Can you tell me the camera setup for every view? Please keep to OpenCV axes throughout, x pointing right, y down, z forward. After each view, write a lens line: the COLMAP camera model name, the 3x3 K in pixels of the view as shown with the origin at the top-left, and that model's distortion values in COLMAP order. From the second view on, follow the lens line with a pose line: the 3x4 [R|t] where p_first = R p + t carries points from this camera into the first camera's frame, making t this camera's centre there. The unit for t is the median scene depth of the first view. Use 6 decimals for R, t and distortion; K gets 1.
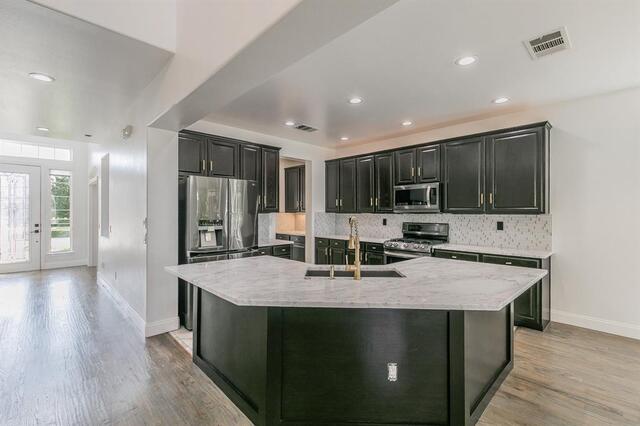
lens RADIAL K [[279.5, 0, 313.5], [0, 279.5, 214.5], [0, 0, 1]] dist [0.002425, 0.000674]
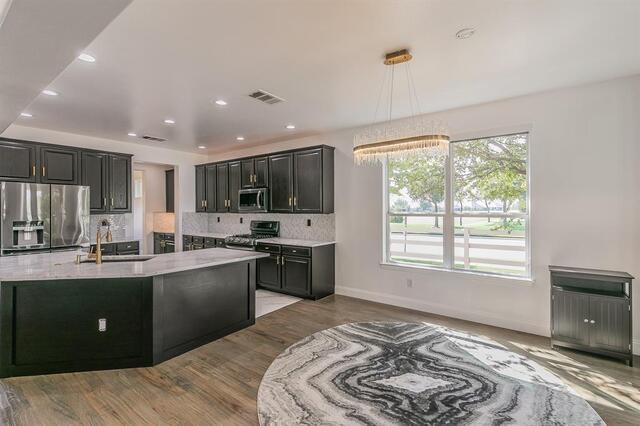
lens RADIAL K [[285.3, 0, 325.4], [0, 285.3, 209.7], [0, 0, 1]] dist [0.002003, -0.000467]
pose [[0.983598, -0.005025, 0.180306, 0.453936], [0.007271, 0.999904, -0.011801, -0.002394], [-0.180229, 0.012918, 0.983540, -0.262251]]
